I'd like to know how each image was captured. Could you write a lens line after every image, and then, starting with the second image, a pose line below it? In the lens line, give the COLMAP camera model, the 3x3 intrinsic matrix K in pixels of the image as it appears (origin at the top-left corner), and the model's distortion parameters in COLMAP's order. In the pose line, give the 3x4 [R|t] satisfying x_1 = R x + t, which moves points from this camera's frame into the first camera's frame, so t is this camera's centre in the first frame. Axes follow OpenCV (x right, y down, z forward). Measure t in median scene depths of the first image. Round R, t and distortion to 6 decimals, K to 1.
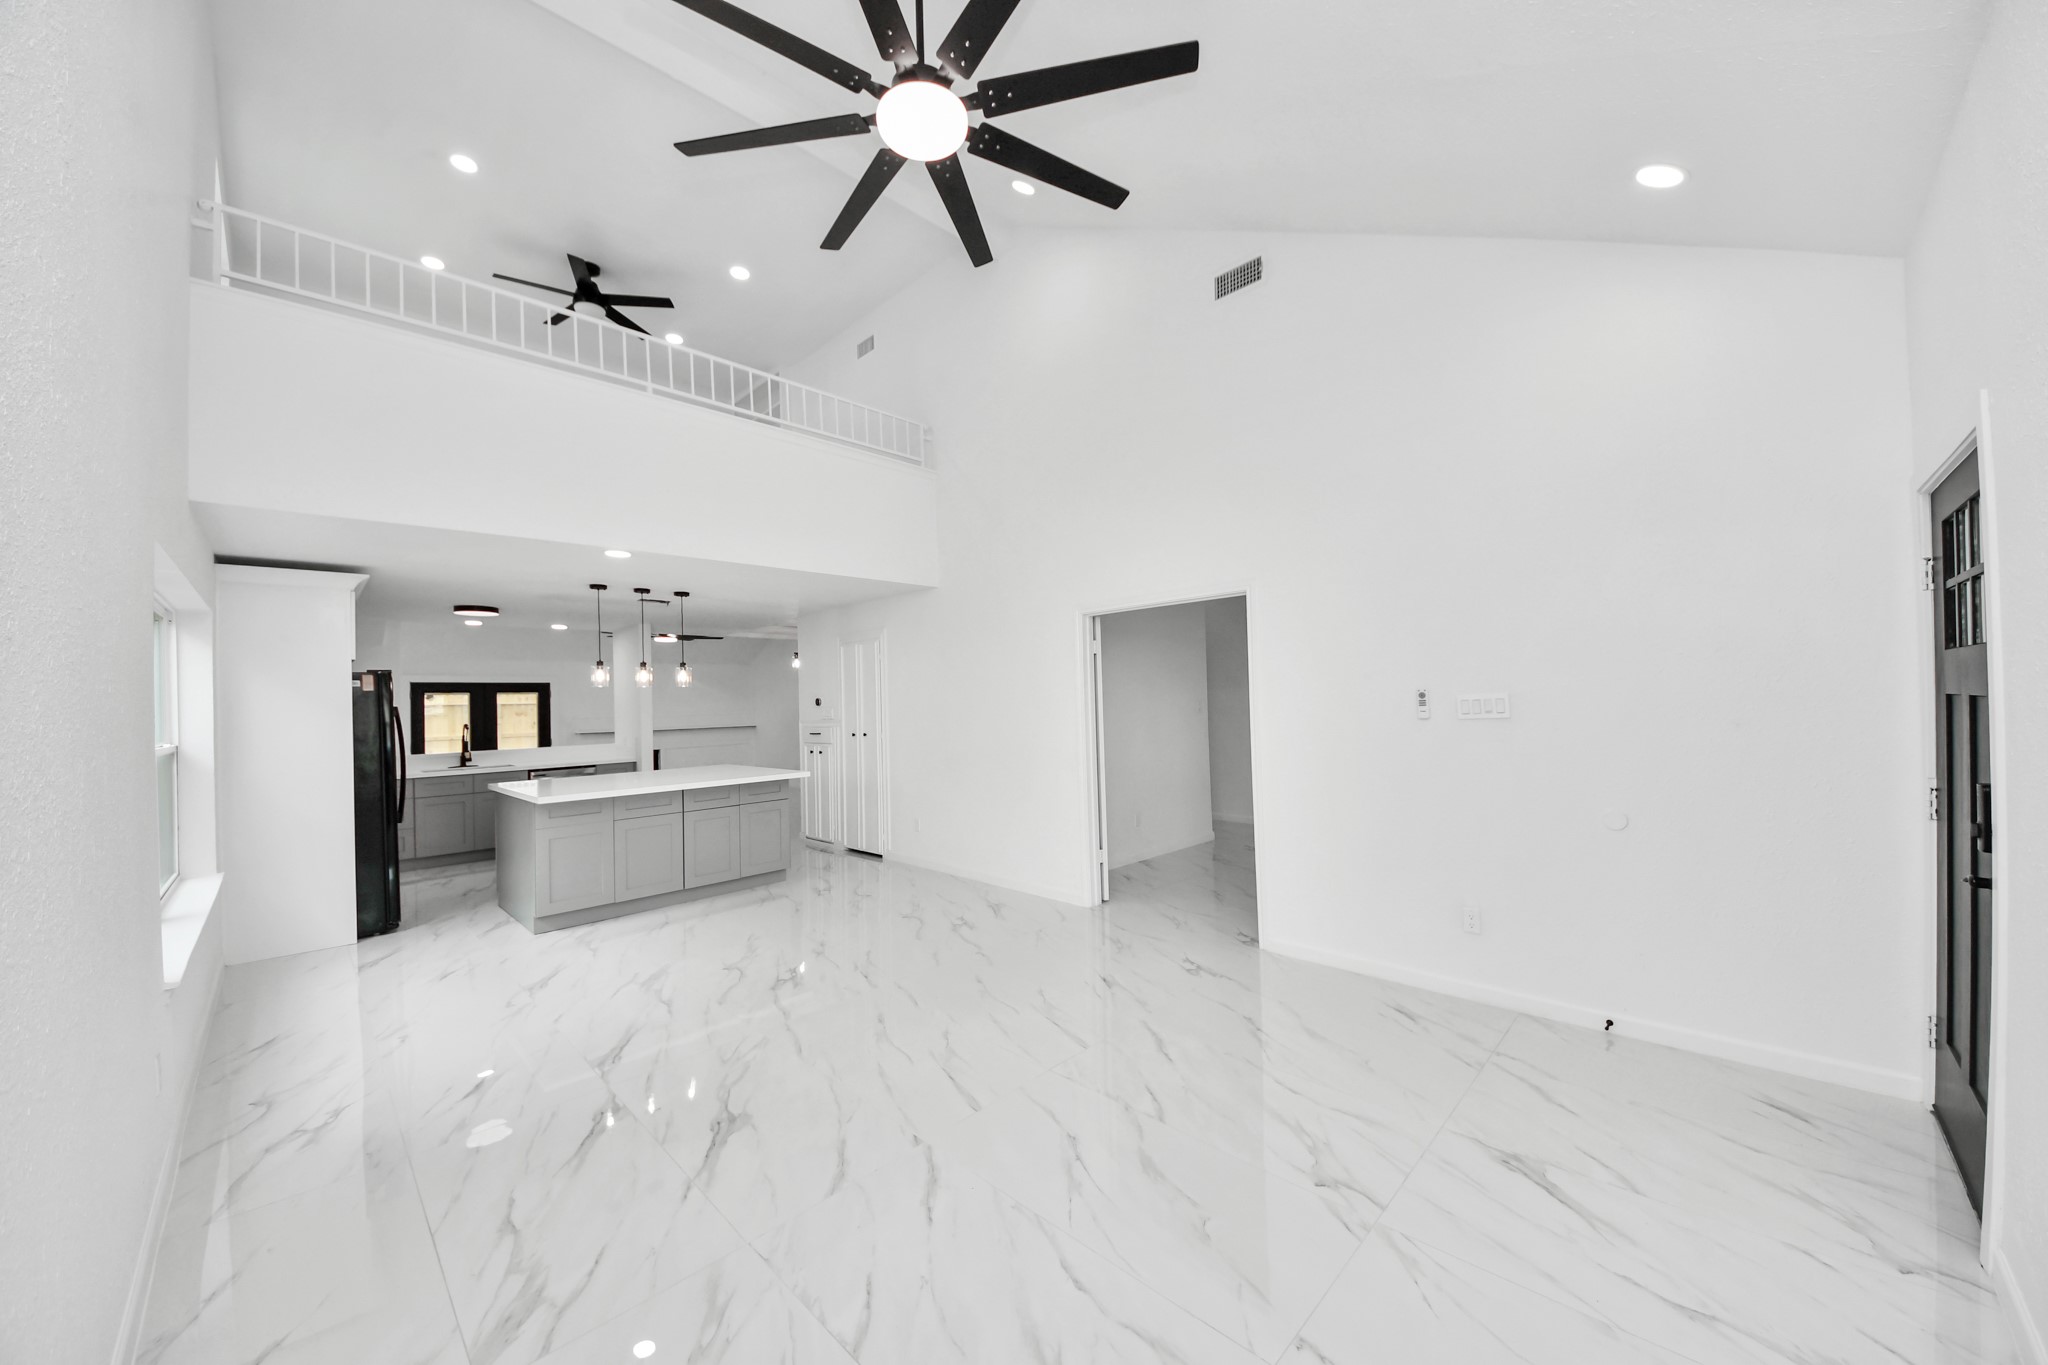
lens RADIAL K [[732.9, 0, 1019.9], [0, 732.9, 695.3], [0, 0, 1]] dist [0.000210, -0.000050]
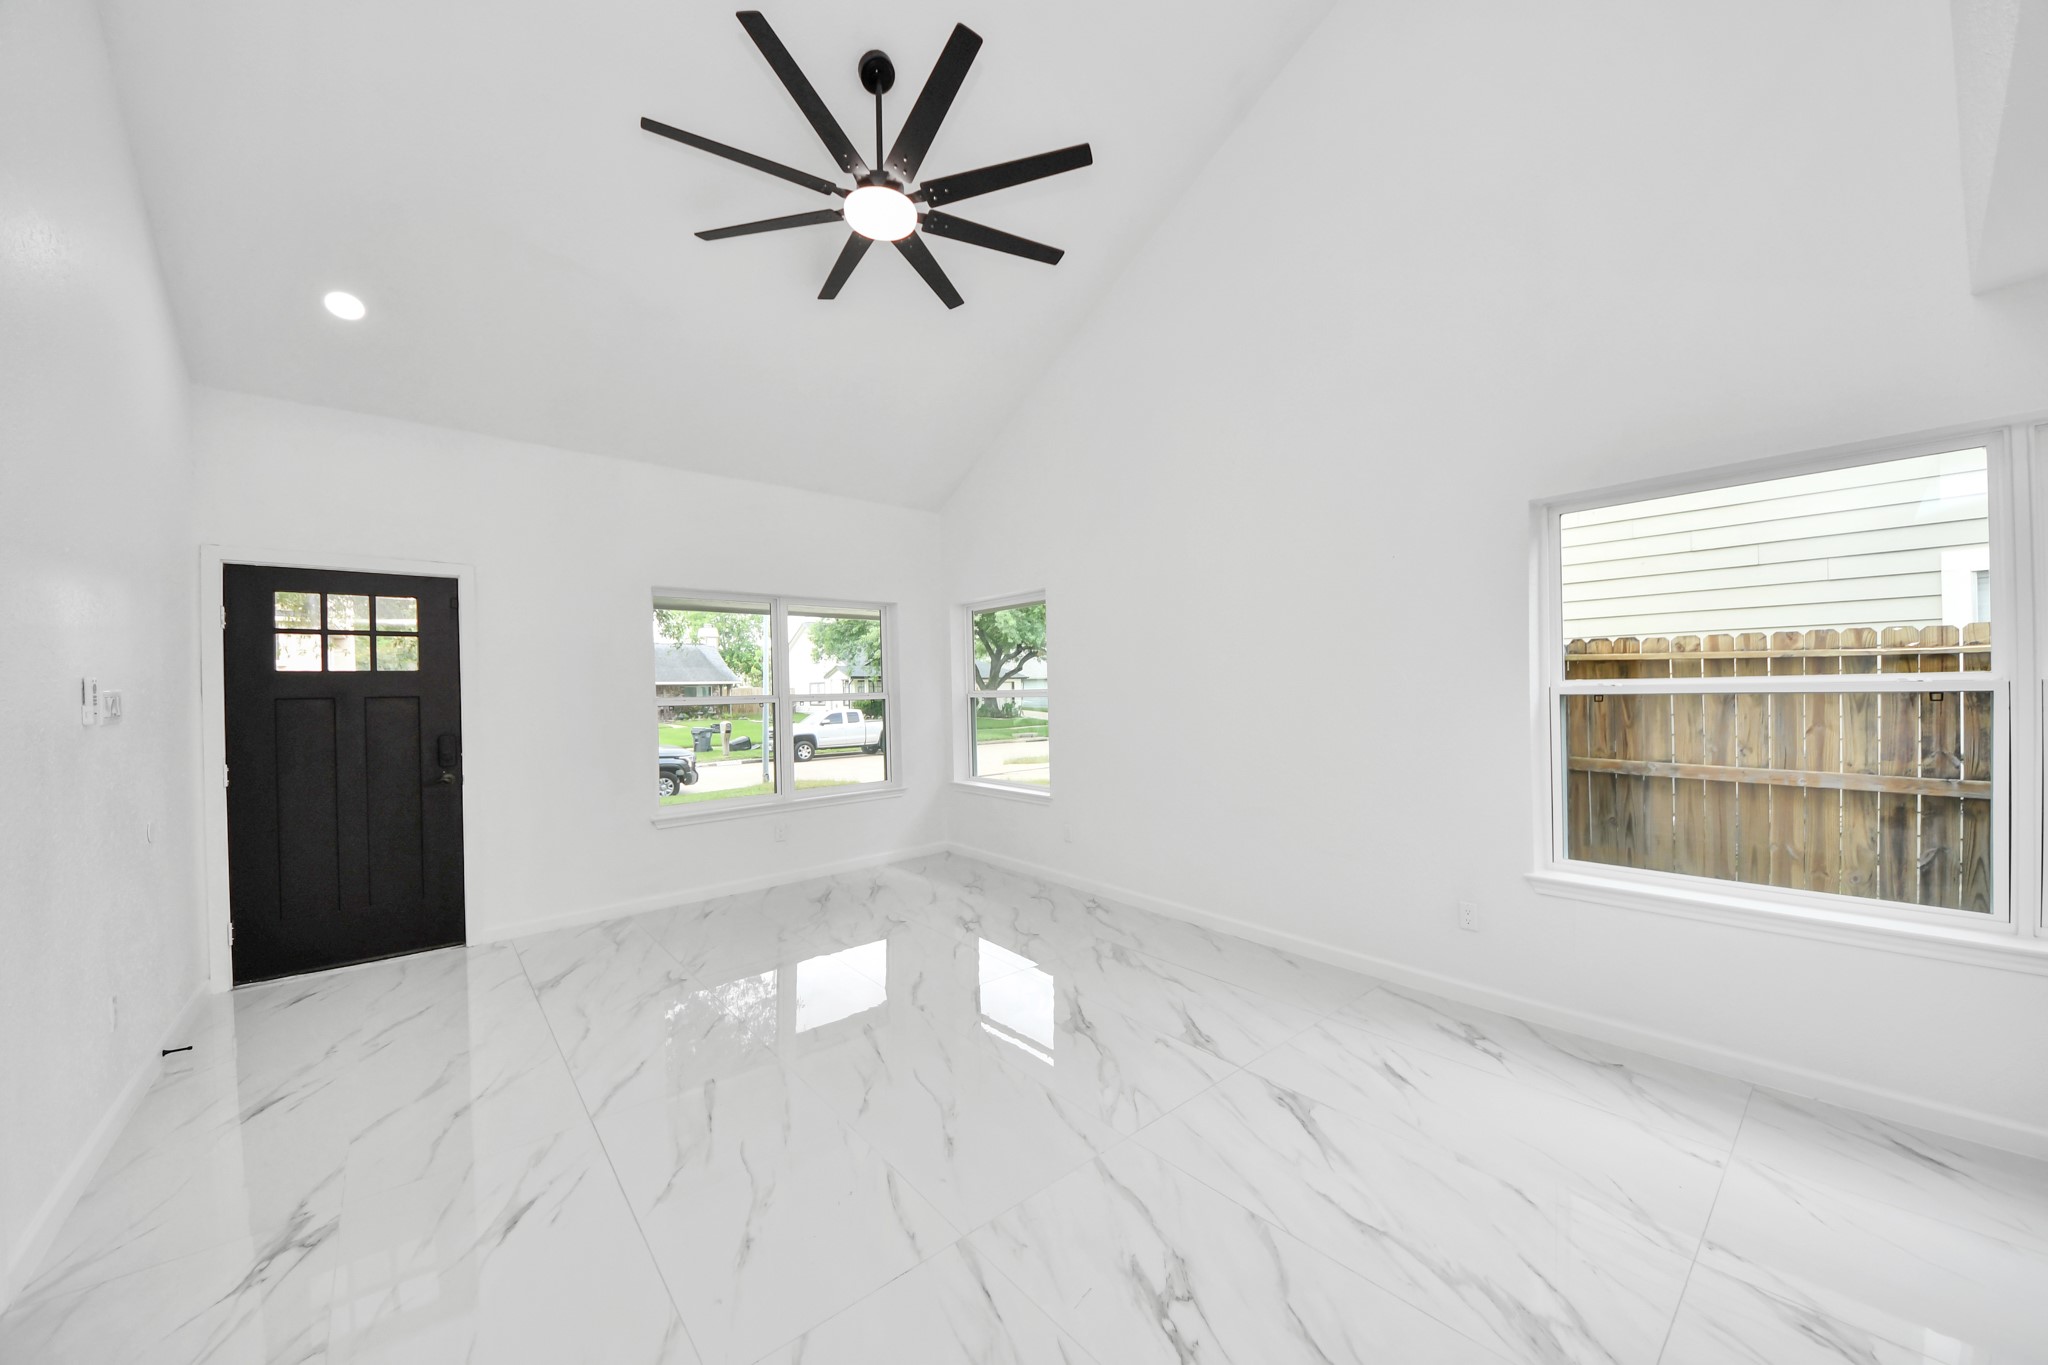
lens RADIAL K [[722.6, 0, 995.6], [0, 722.6, 679.5], [0, 0, 1]] dist [0.022481, -0.014451]
pose [[-0.992030, 0.048142, 0.116442, -0.227681], [0.046692, 0.998794, -0.015147, 0.028680], [-0.117031, -0.009590, -0.993082, 1.147616]]
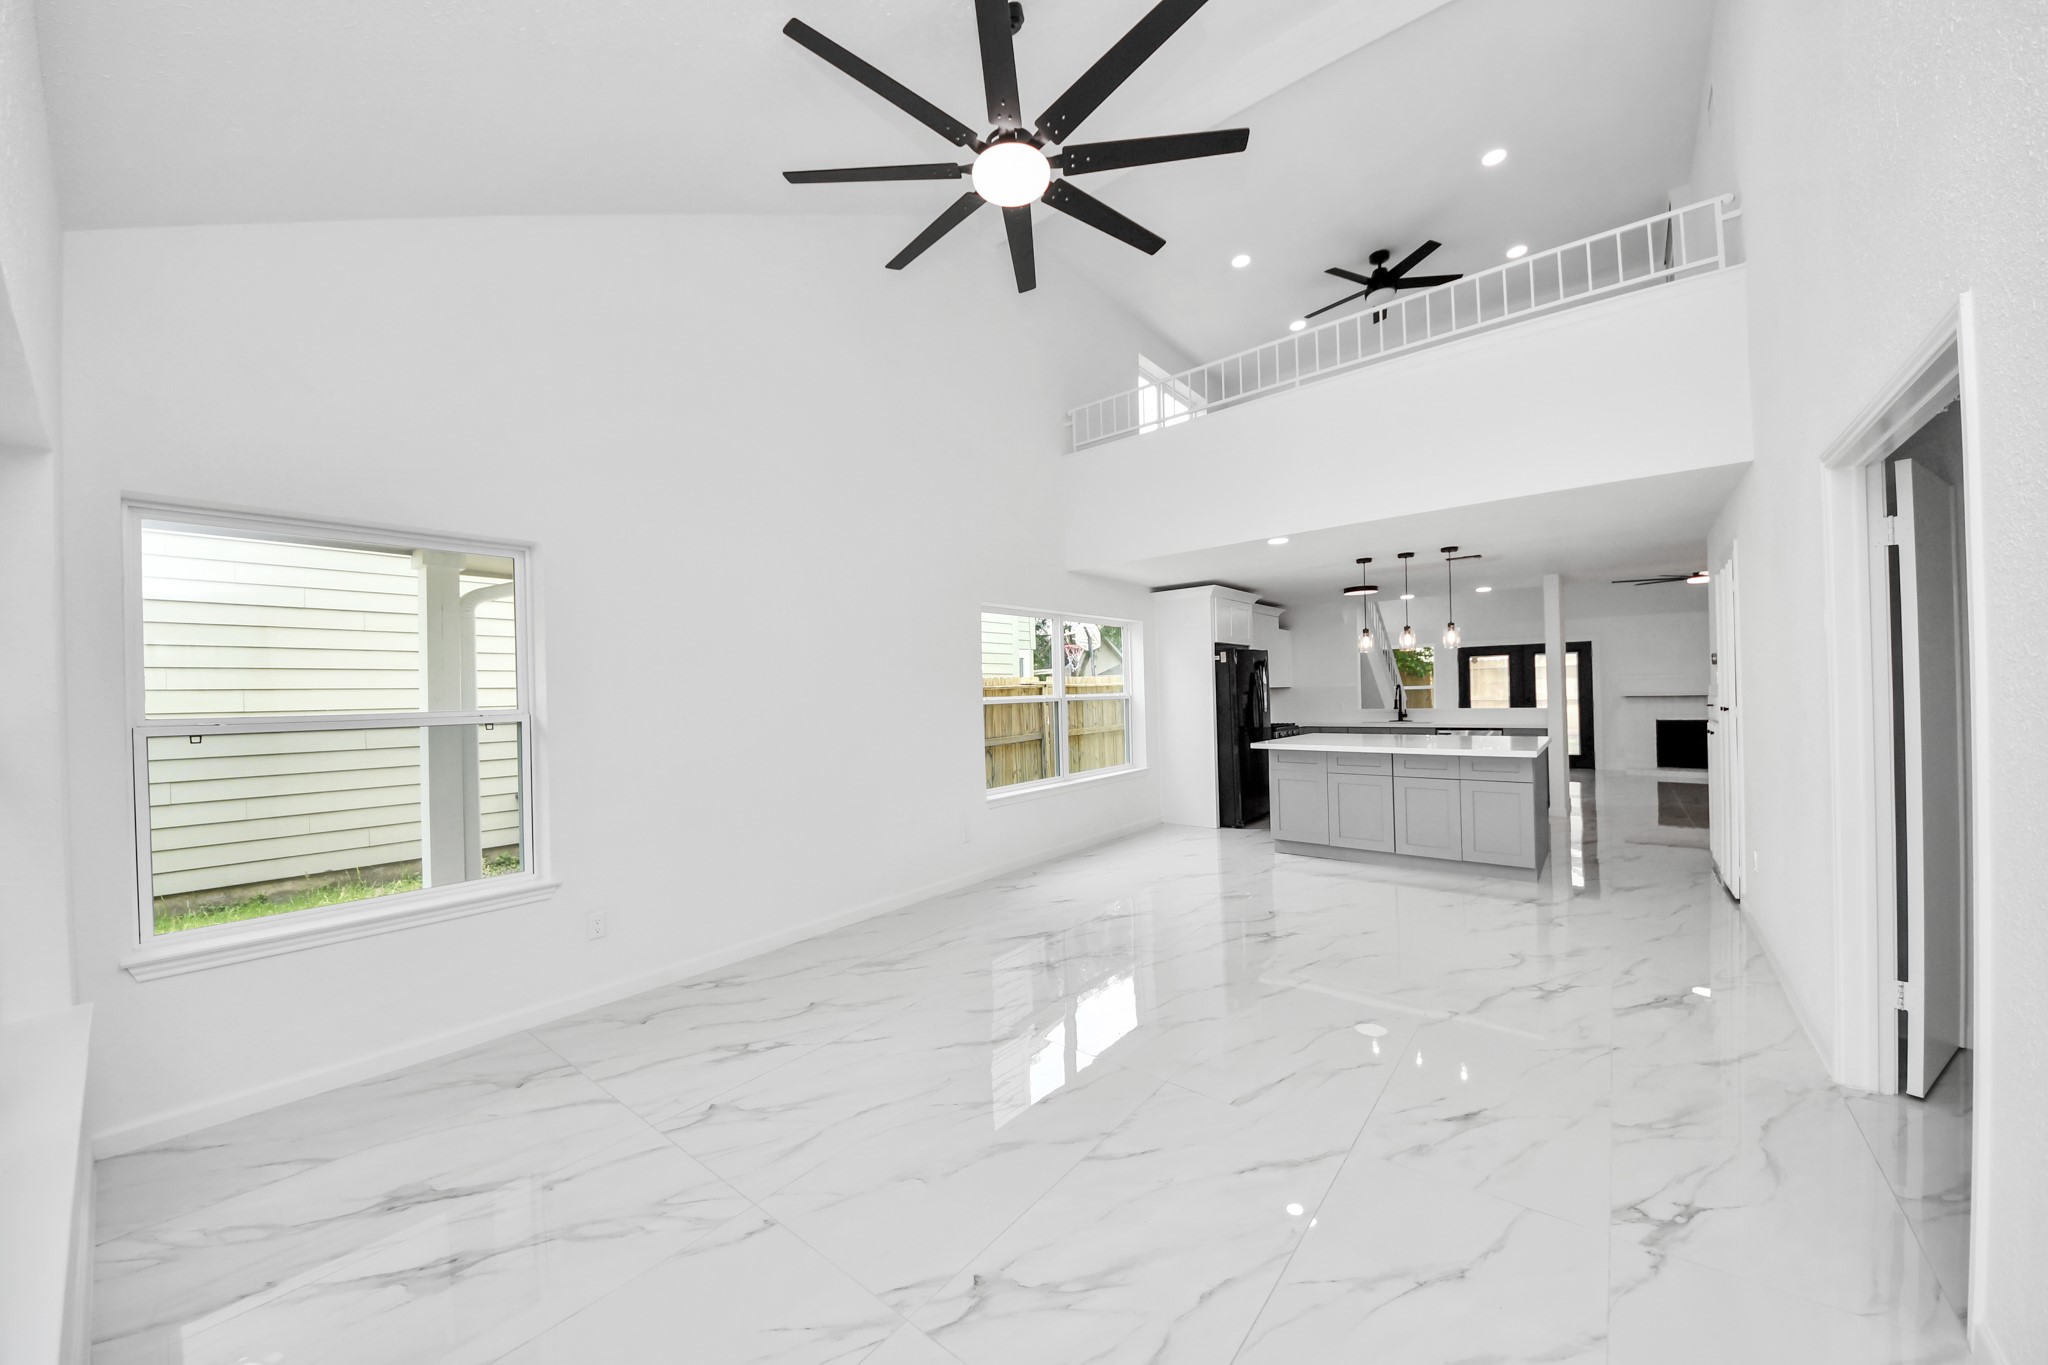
lens RADIAL K [[731.6, 0, 1019.1], [0, 731.6, 688.0], [0, 0, 1]] dist [0.037219, -0.023986]
pose [[0.093559, 0.017407, -0.995462, 0.547692], [0.030105, 0.999340, 0.020304, 0.004269], [0.995158, -0.031868, 0.092973, 0.450583]]
